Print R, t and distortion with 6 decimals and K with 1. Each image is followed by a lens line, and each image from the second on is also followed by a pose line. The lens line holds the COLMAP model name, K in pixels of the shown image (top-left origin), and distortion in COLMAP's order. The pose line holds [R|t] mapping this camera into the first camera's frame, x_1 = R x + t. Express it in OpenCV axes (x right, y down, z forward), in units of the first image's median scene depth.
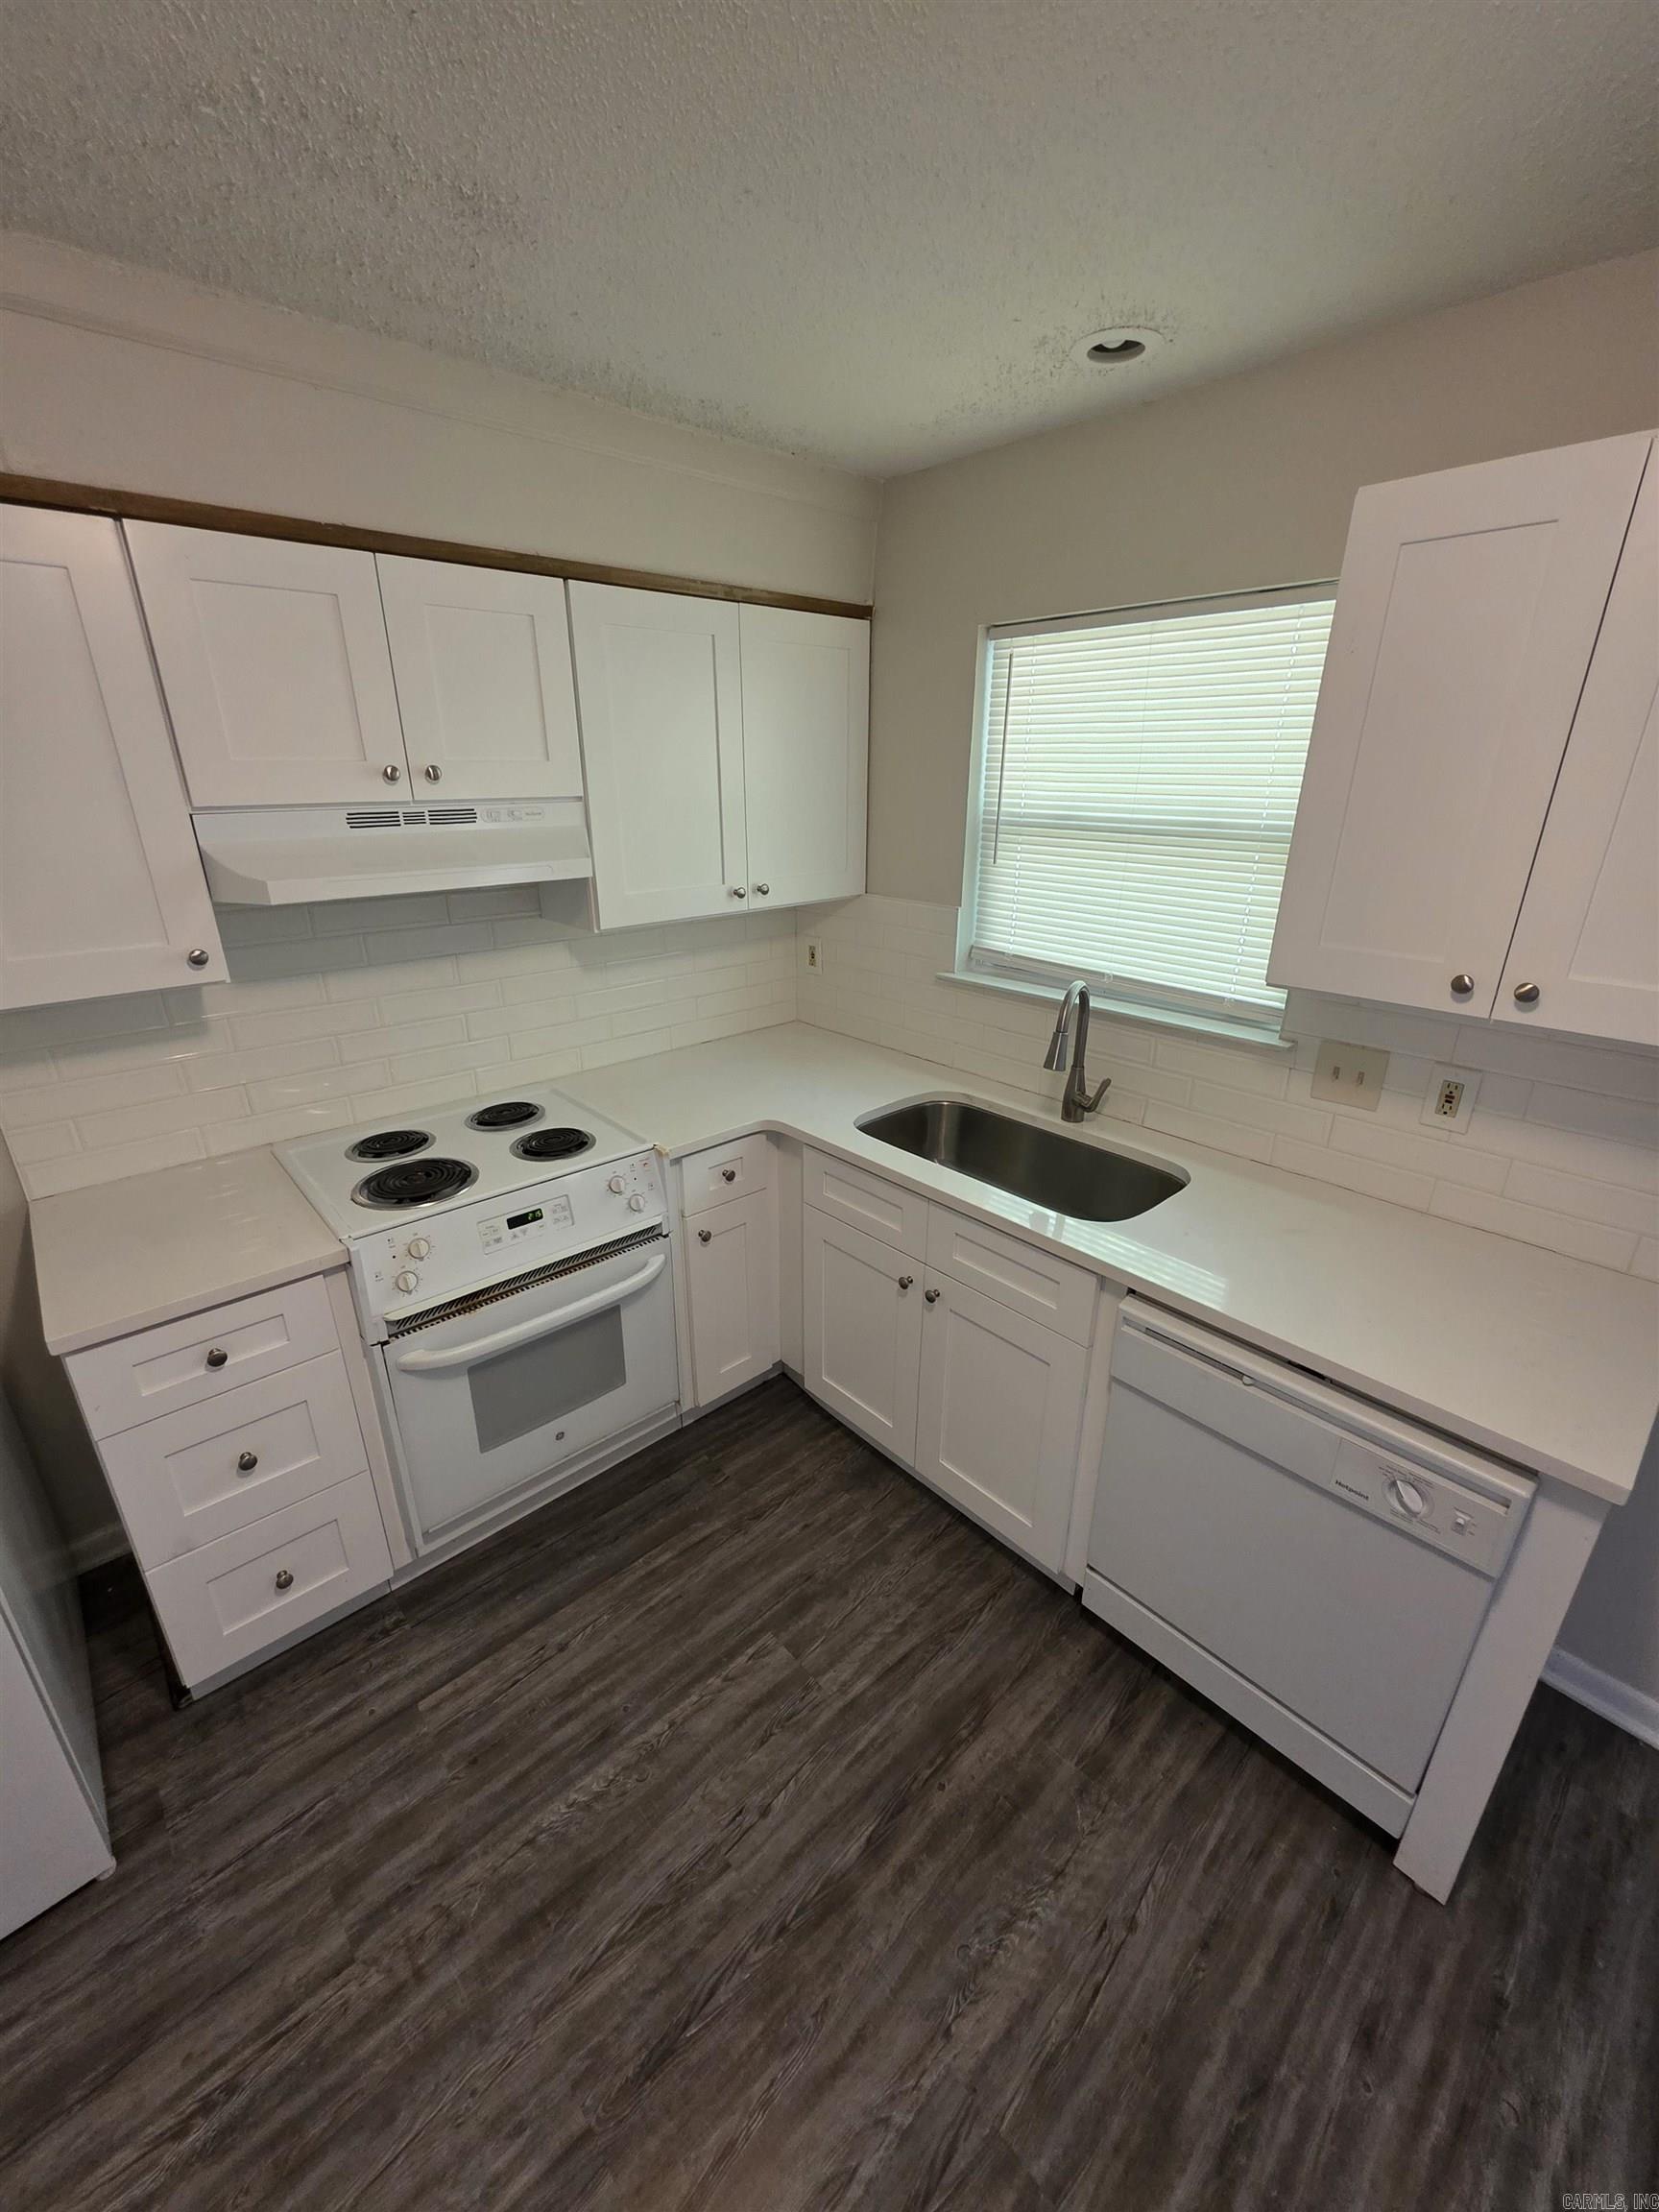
lens RADIAL K [[888.3, 0, 829.5], [0, 888.3, 1106.0], [0, 0, 1]] dist [0.000043, -0.000126]
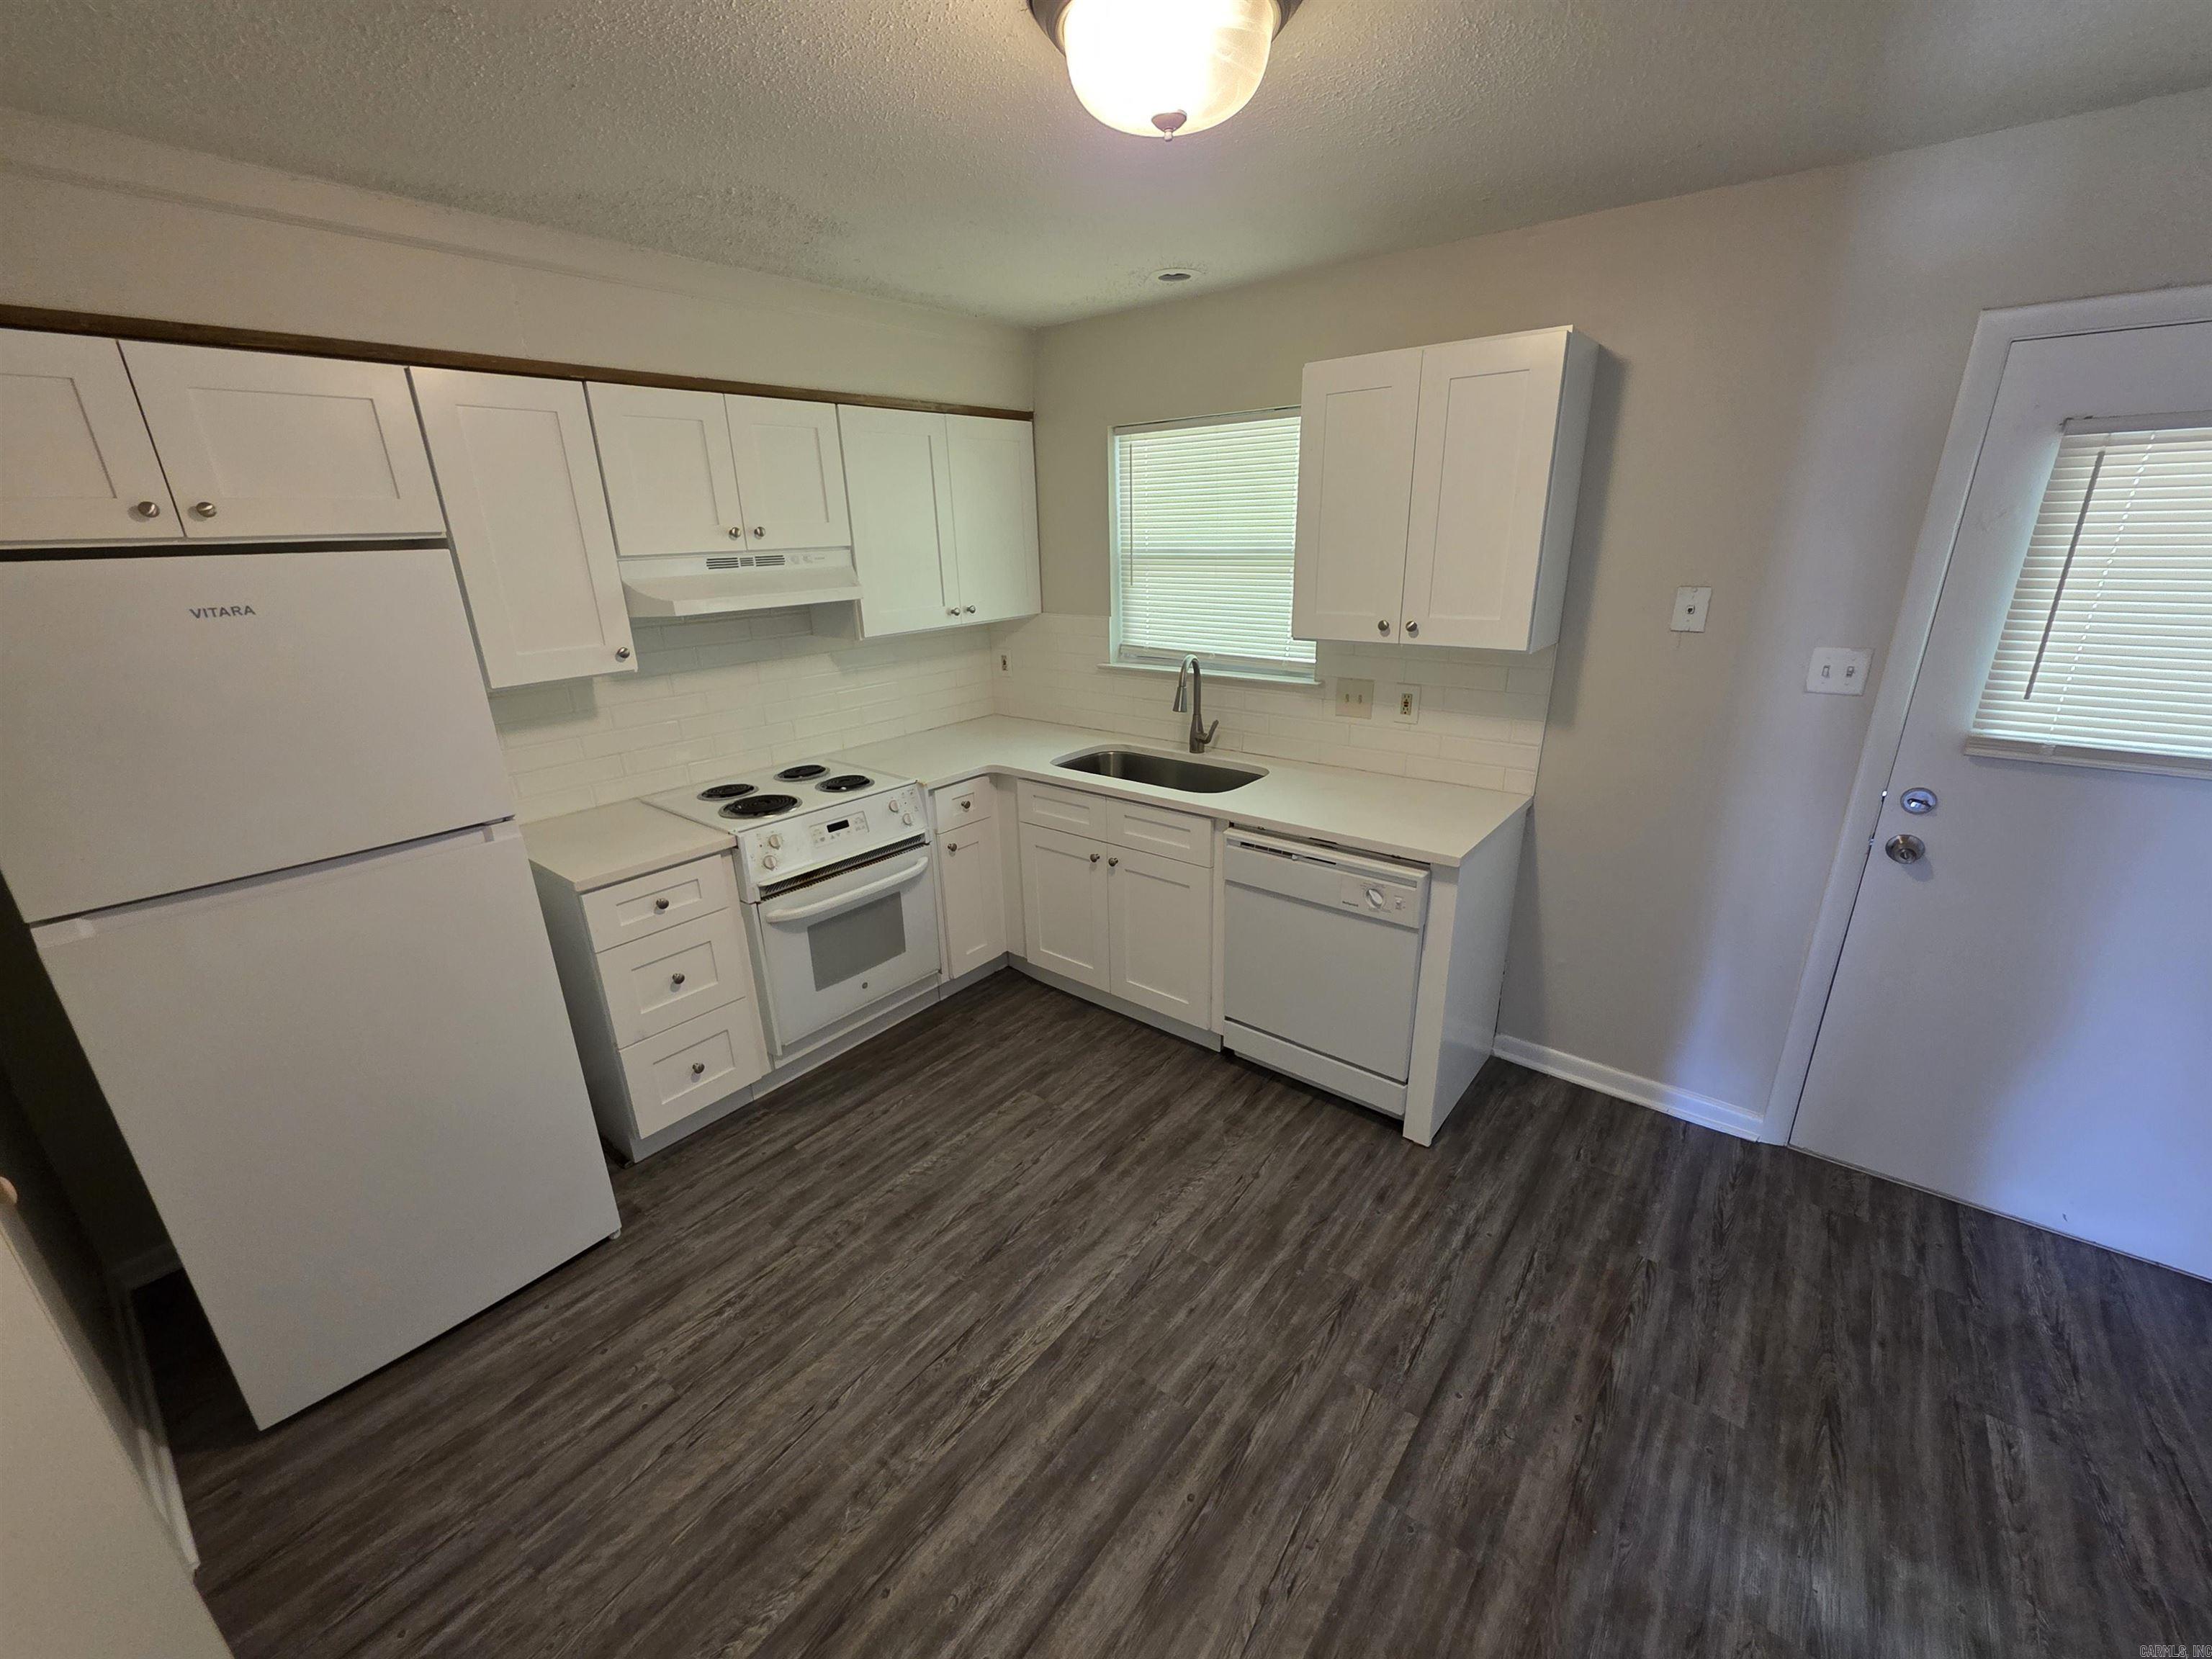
lens RADIAL K [[888.3, 0, 1115.0], [0, 888.3, 829.5], [0, 0, 1]] dist [0.000043, -0.000126]
pose [[0.987734, -0.074747, 0.137090, -0.096264], [0.079923, 0.996267, -0.032639, 0.234711], [-0.134139, 0.043196, 0.990021, -0.573429]]
